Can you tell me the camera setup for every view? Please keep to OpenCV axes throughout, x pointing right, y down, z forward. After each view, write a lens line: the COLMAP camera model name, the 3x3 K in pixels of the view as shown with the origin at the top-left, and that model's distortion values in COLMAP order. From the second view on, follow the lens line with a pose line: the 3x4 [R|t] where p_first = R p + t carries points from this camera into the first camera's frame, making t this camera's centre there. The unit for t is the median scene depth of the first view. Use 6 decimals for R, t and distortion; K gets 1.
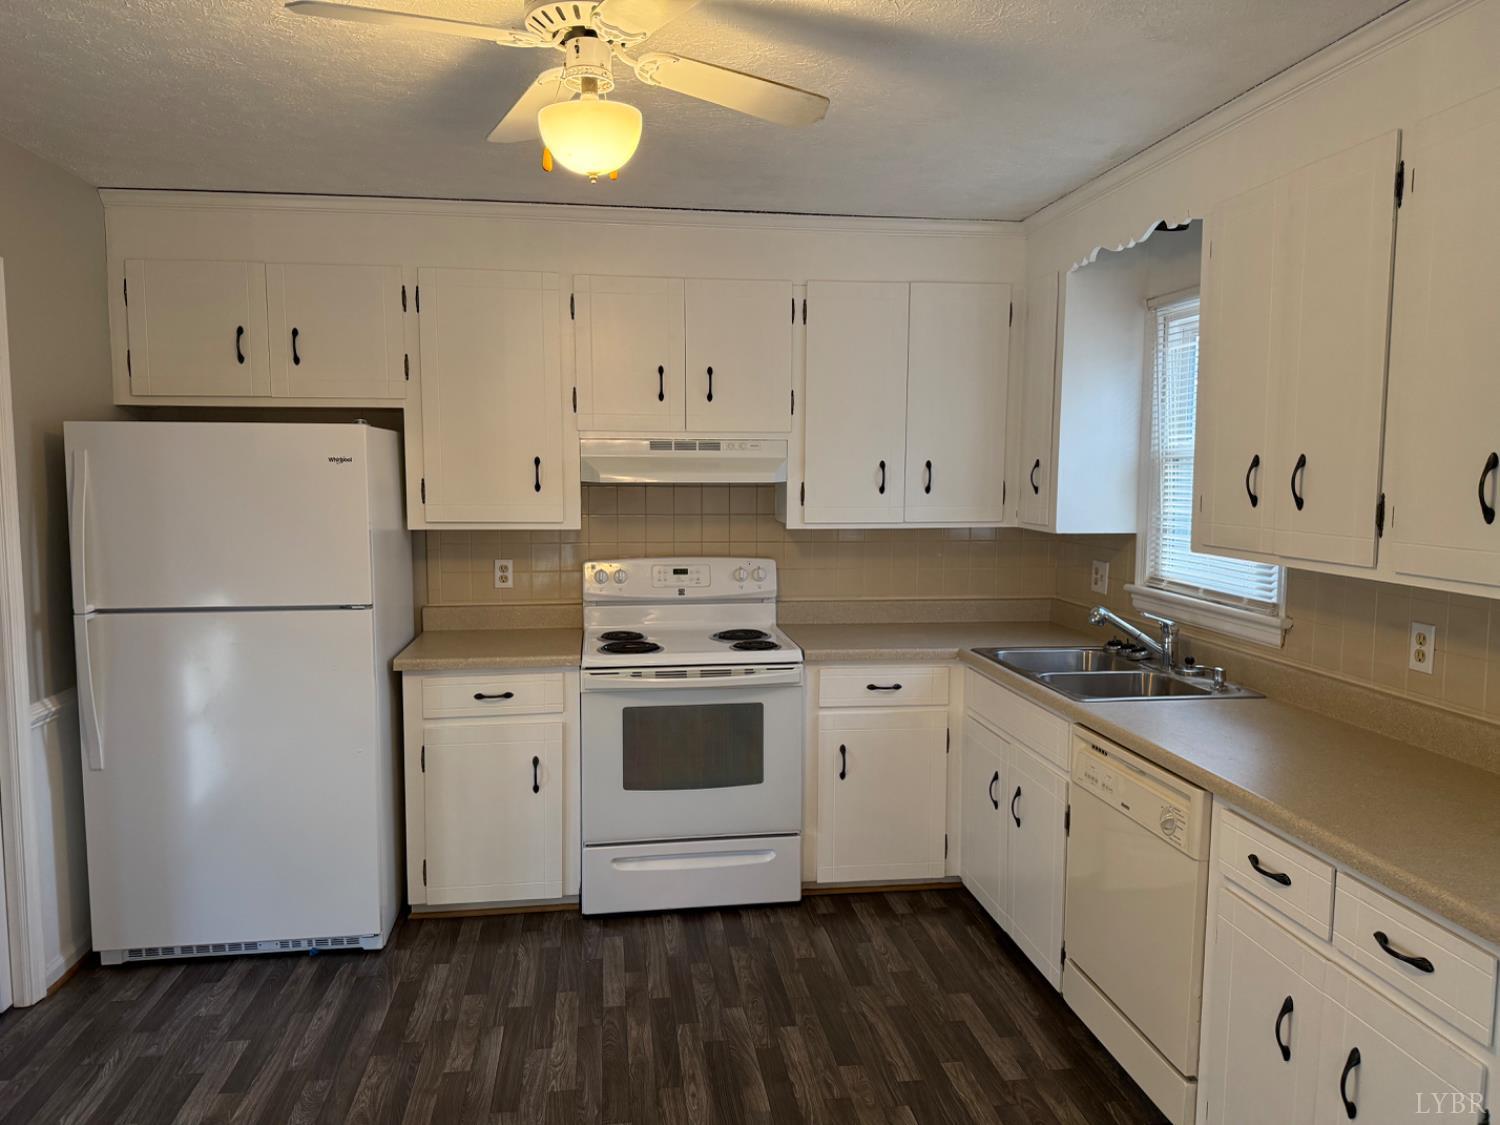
lens RADIAL K [[1056.8, 0, 755.0], [0, 1056.8, 555.8], [0, 0, 1]] dist [0.047418, -0.073748]
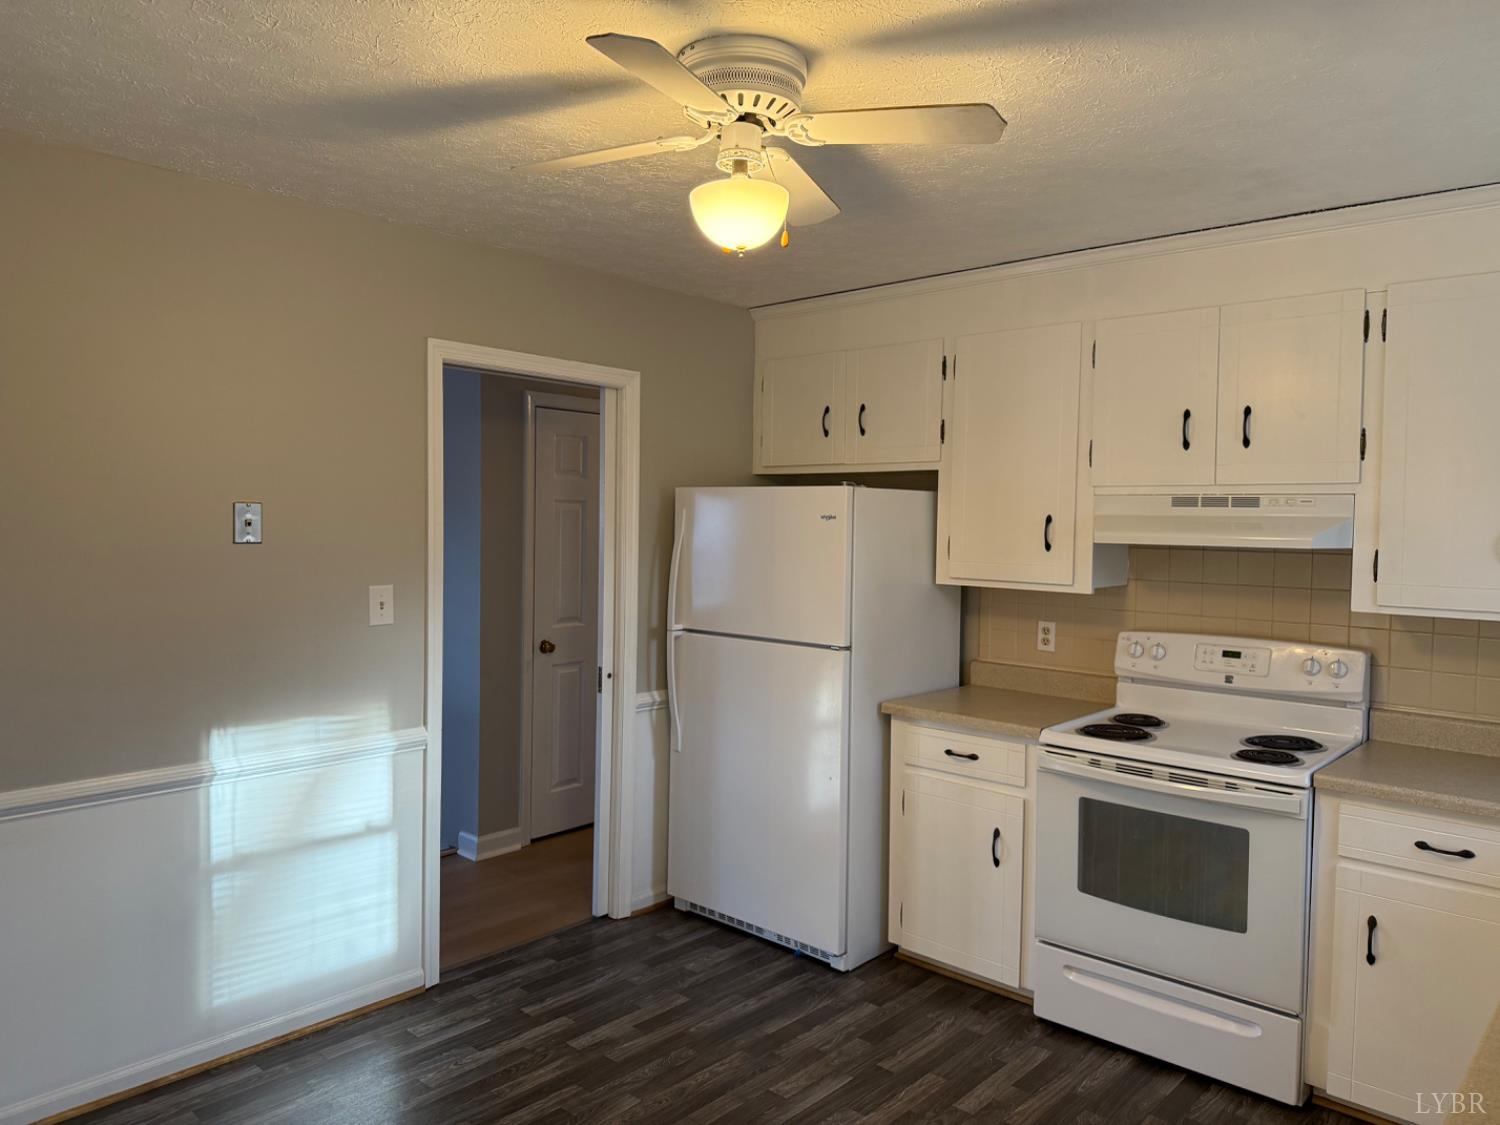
lens RADIAL K [[1056.8, 0, 753.3], [0, 1056.8, 549.7], [0, 0, 1]] dist [0.047418, -0.073748]
pose [[0.628160, 0.029258, -0.777534, 0.382120], [-0.075503, 0.996869, -0.023486, -0.020985], [0.774412, 0.073459, 0.628403, 0.207091]]
